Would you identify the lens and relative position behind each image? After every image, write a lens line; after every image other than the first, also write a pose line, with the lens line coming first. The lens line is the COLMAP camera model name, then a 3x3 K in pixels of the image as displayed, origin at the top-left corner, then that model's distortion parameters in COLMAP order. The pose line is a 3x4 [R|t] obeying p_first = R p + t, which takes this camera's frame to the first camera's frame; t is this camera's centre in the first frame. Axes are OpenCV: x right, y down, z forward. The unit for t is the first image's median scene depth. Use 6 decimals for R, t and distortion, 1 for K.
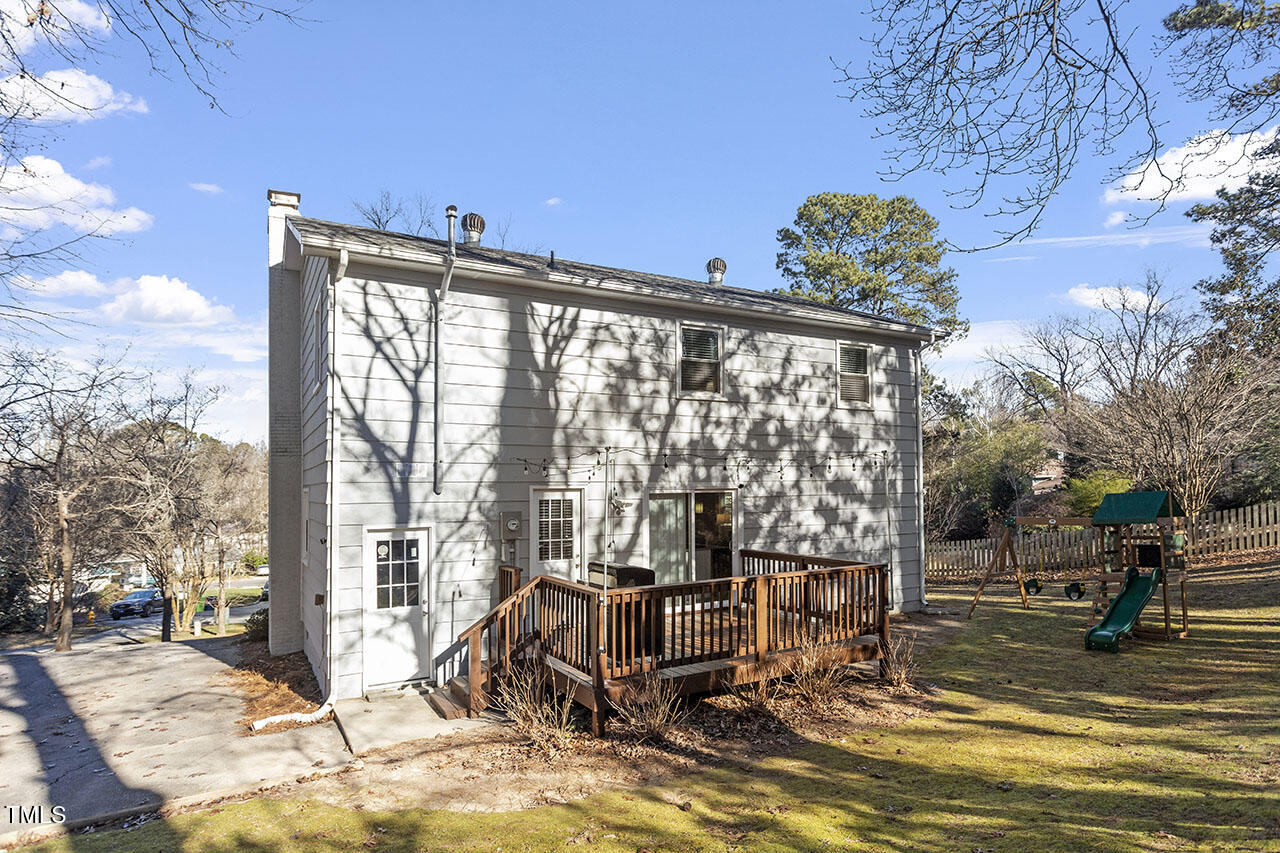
lens RADIAL K [[694.6, 0, 635.9], [0, 694.6, 470.0], [0, 0, 1]] dist [-0.004878, -0.000901]
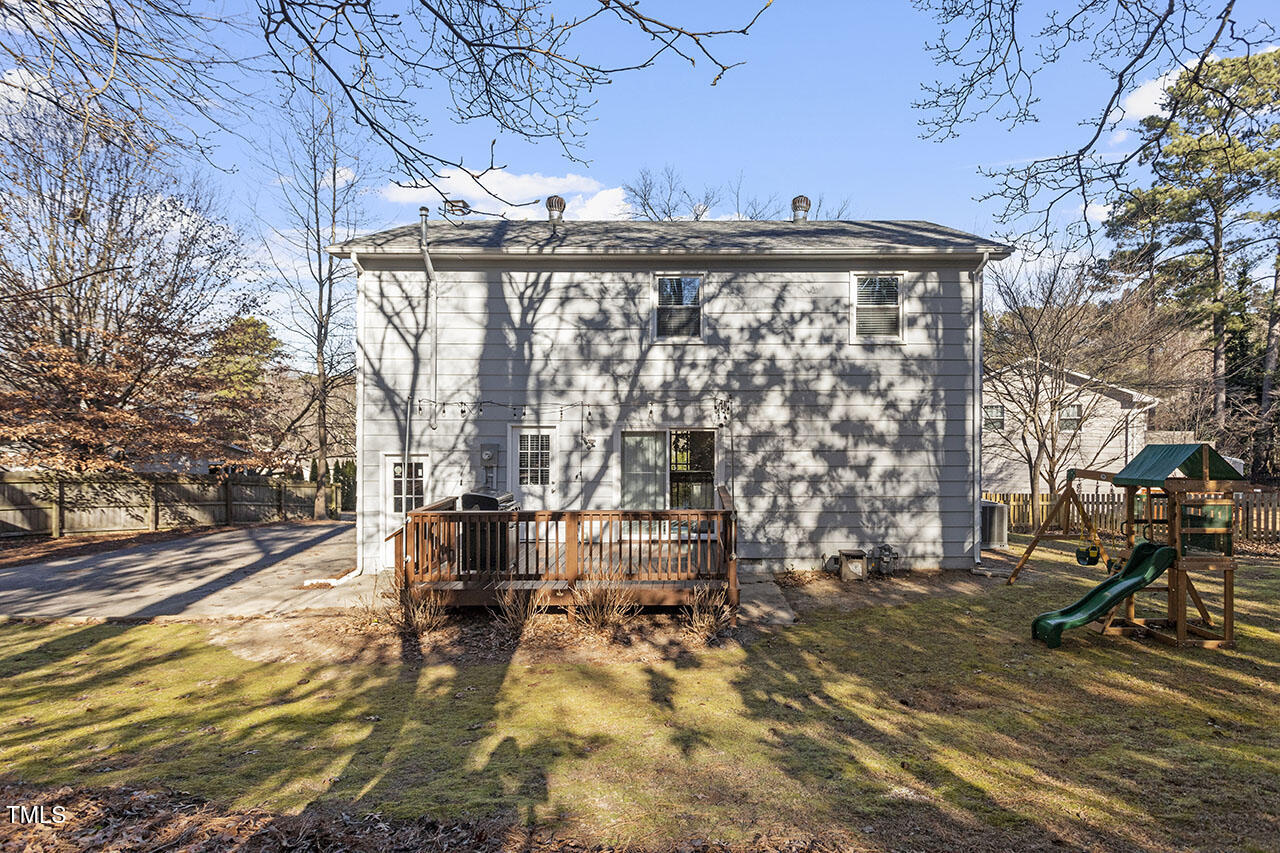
lens RADIAL K [[629.2, 0, 643.4], [0, 629.2, 413.8], [0, 0, 1]] dist [0.002805, -0.000836]
pose [[0.874586, 0.009736, -0.484772, 0.572390], [0.002285, 0.999705, 0.024198, -0.019214], [0.484864, -0.022271, 0.874306, 0.140197]]
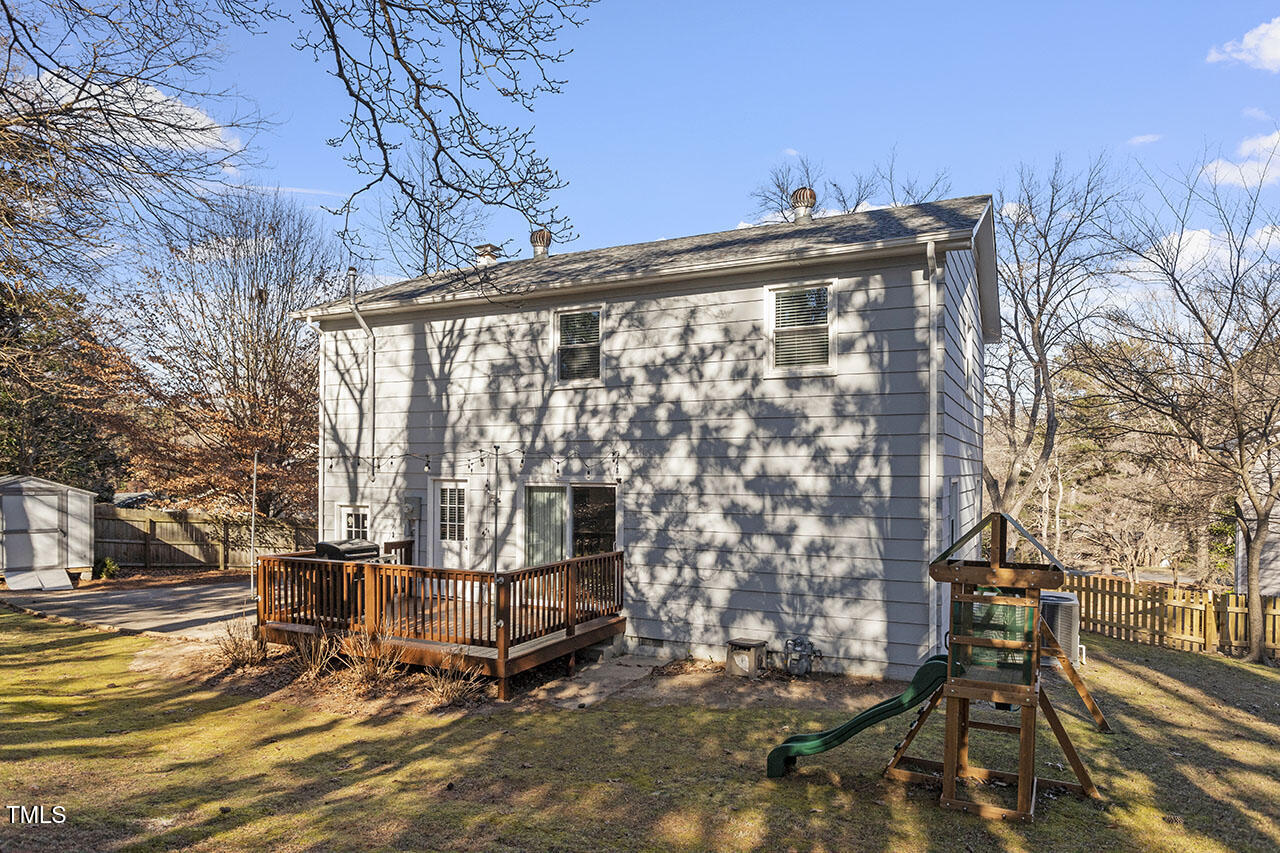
lens RADIAL K [[770.1, 0, 637.4], [0, 770.1, 472.8], [0, 0, 1]] dist [-0.003132, 0.001130]
pose [[0.570318, 0.017333, -0.821241, 1.100671], [0.010676, 0.999537, 0.028510, -0.016764], [0.821354, -0.025027, 0.569869, 0.515167]]
